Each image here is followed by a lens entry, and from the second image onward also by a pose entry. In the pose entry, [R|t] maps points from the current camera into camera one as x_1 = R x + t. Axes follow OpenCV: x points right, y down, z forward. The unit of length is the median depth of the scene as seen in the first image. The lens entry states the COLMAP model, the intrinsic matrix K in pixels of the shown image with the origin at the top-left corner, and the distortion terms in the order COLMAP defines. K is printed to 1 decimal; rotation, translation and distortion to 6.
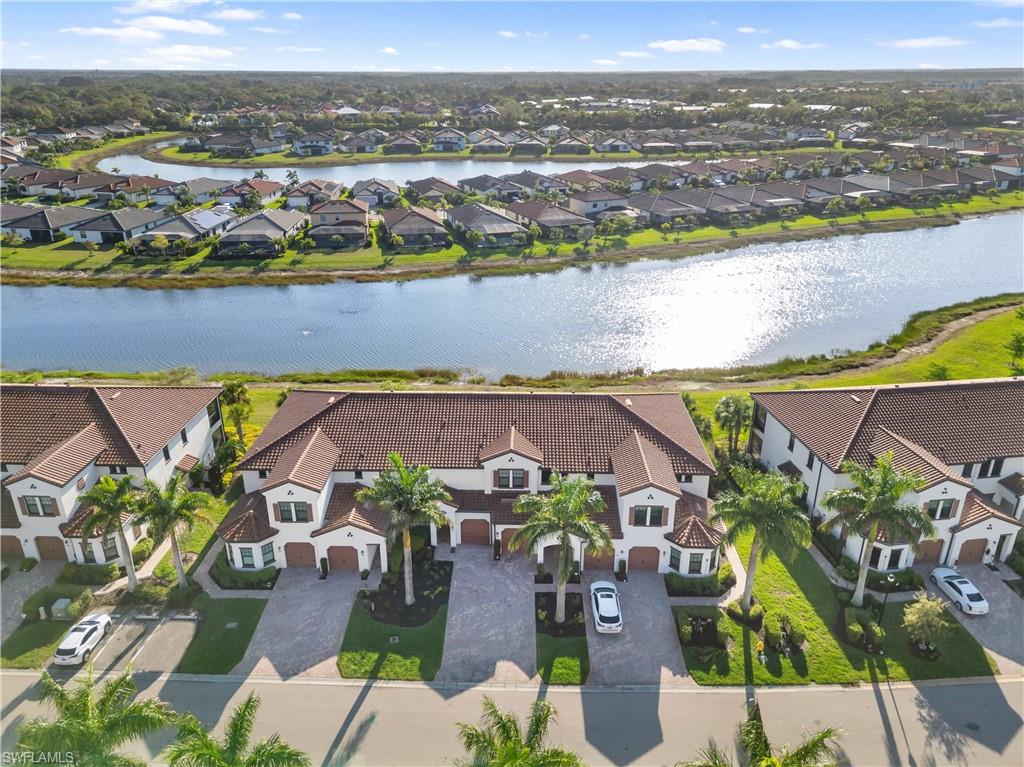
lens RADIAL K [[692.7, 0, 512.0], [0, 692.7, 383.5], [0, 0, 1]] dist [0.032130, -0.003218]
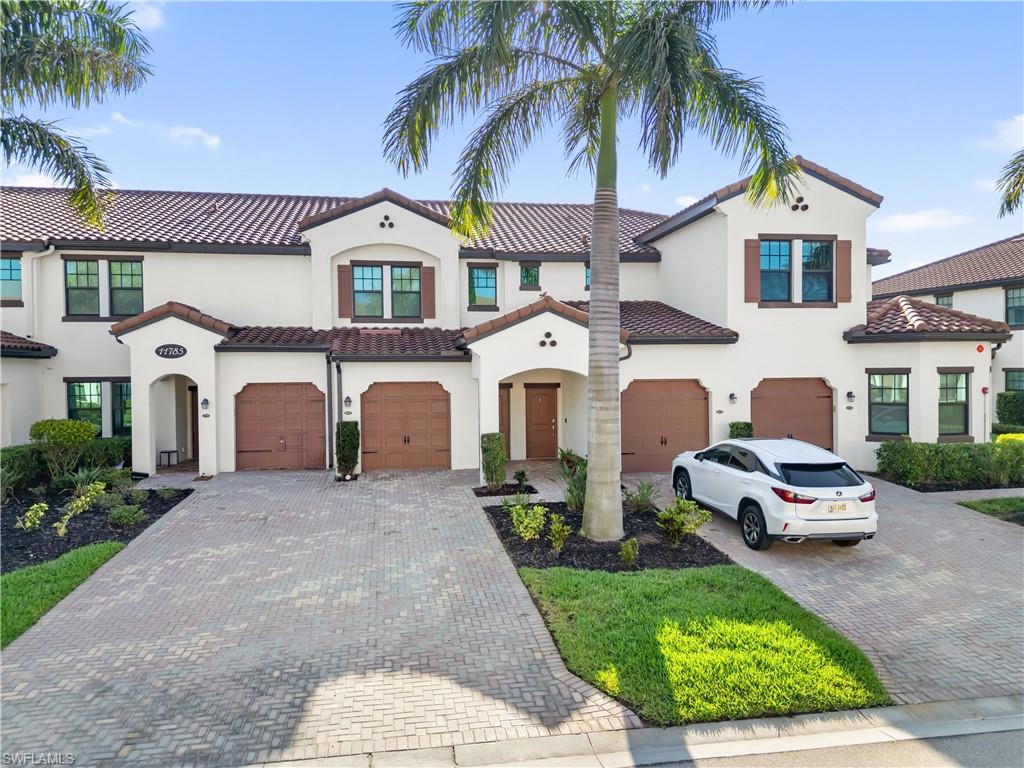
lens RADIAL K [[707.9, 0, 512.0], [0, 707.9, 384.0], [0, 0, 1]] dist [0.025189, -0.001916]
pose [[0.982513, -0.011528, 0.185839, -0.002666], [0.079271, 0.929009, -0.361467, 0.131684], [-0.168479, 0.369877, 0.913677, 0.266399]]
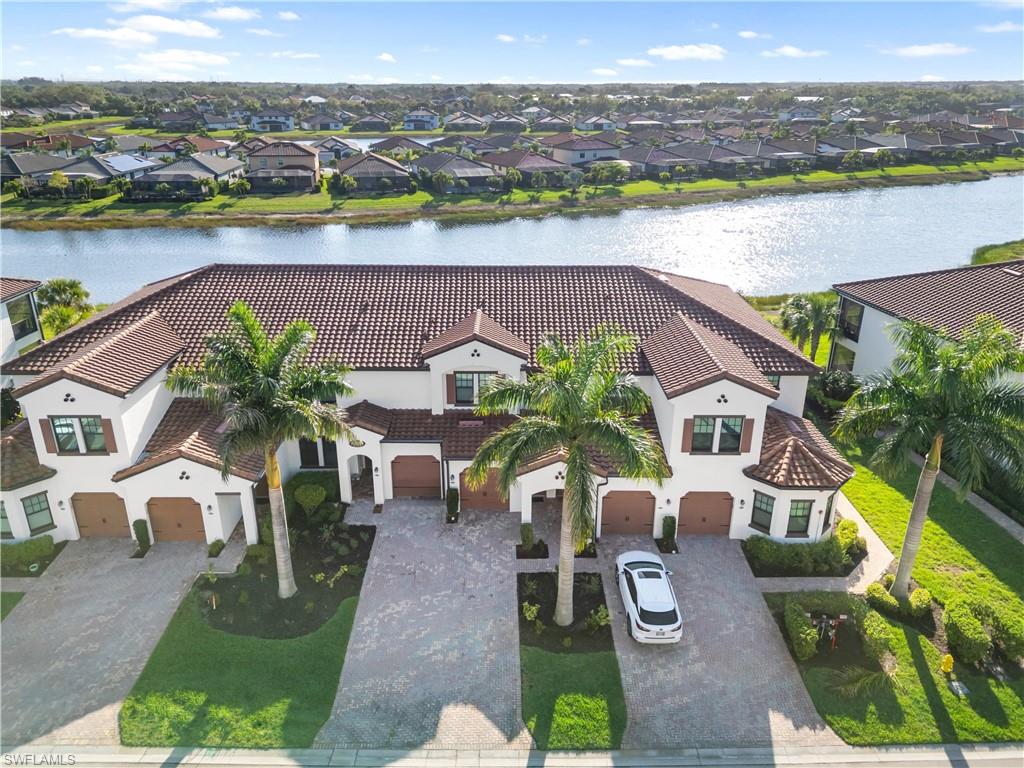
lens RADIAL K [[707.9, 0, 512.0], [0, 707.9, 384.0], [0, 0, 1]] dist [0.025189, -0.001916]
pose [[0.999566, -0.006716, 0.028697, 0.004977], [0.007140, 0.999866, -0.014717, 0.057551], [-0.028594, 0.014915, 0.999480, 0.157168]]
